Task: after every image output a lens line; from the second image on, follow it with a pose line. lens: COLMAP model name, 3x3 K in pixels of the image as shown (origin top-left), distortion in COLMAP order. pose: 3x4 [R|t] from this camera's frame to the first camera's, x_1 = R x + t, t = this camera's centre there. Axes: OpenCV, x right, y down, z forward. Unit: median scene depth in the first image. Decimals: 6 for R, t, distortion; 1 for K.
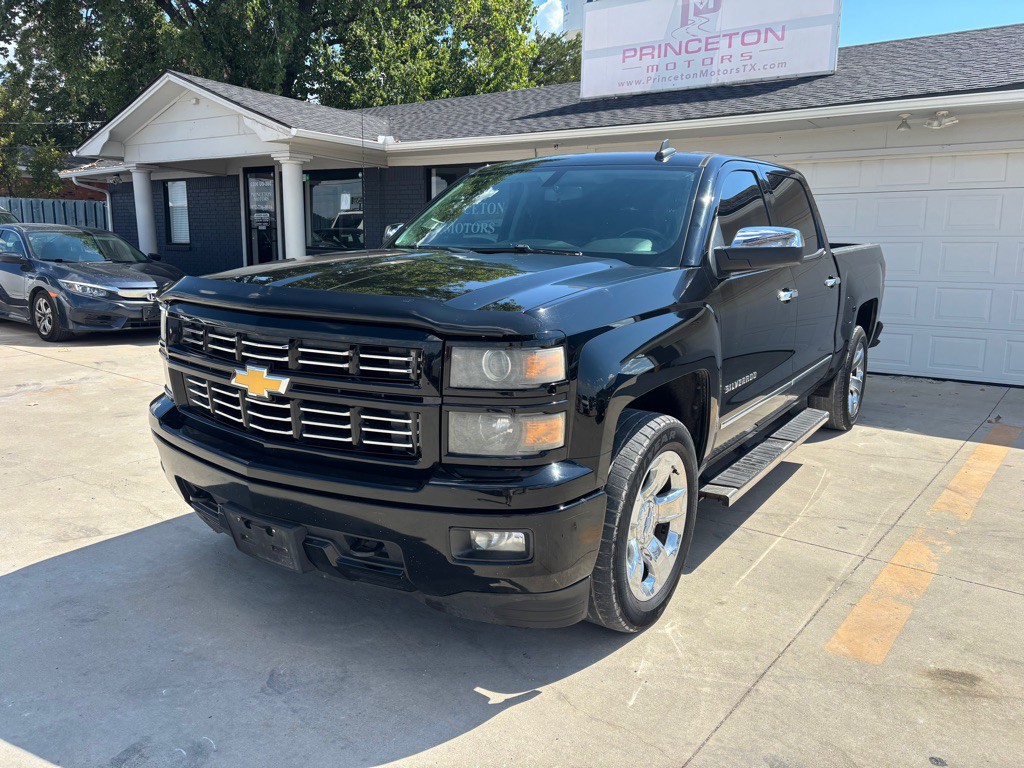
lens RADIAL K [[775.6, 0, 511.5], [0, 775.6, 382.4], [0, 0, 1]] dist [0.043056, -0.052313]
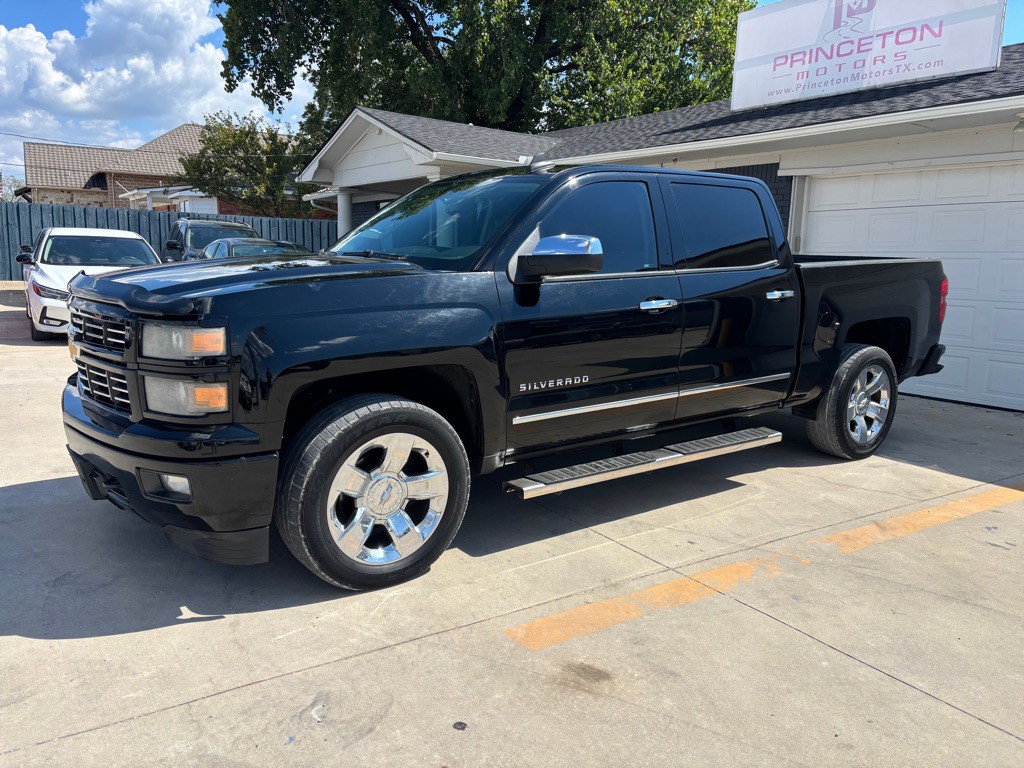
lens RADIAL K [[775.6, 0, 511.2], [0, 775.6, 382.8], [0, 0, 1]] dist [0.043056, -0.052313]
pose [[0.944064, 0.061248, -0.324024, 0.262831], [-0.068193, 0.997621, -0.010111, 0.006218], [0.322634, 0.031641, 0.945995, -0.001015]]
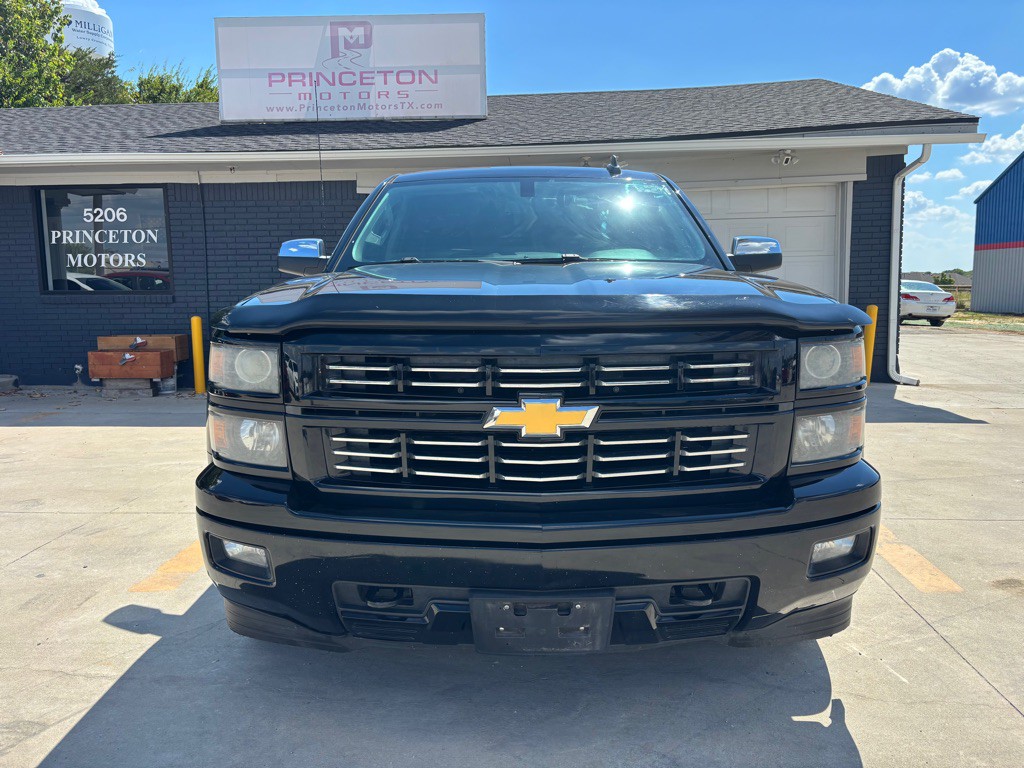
lens RADIAL K [[775.6, 0, 519.7], [0, 775.6, 379.3], [0, 0, 1]] dist [0.043056, -0.052313]
pose [[0.825252, -0.097061, 0.556362, -0.252761], [0.127400, 0.991723, -0.015960, -0.009635], [-0.550208, 0.084051, 0.830787, 0.122315]]
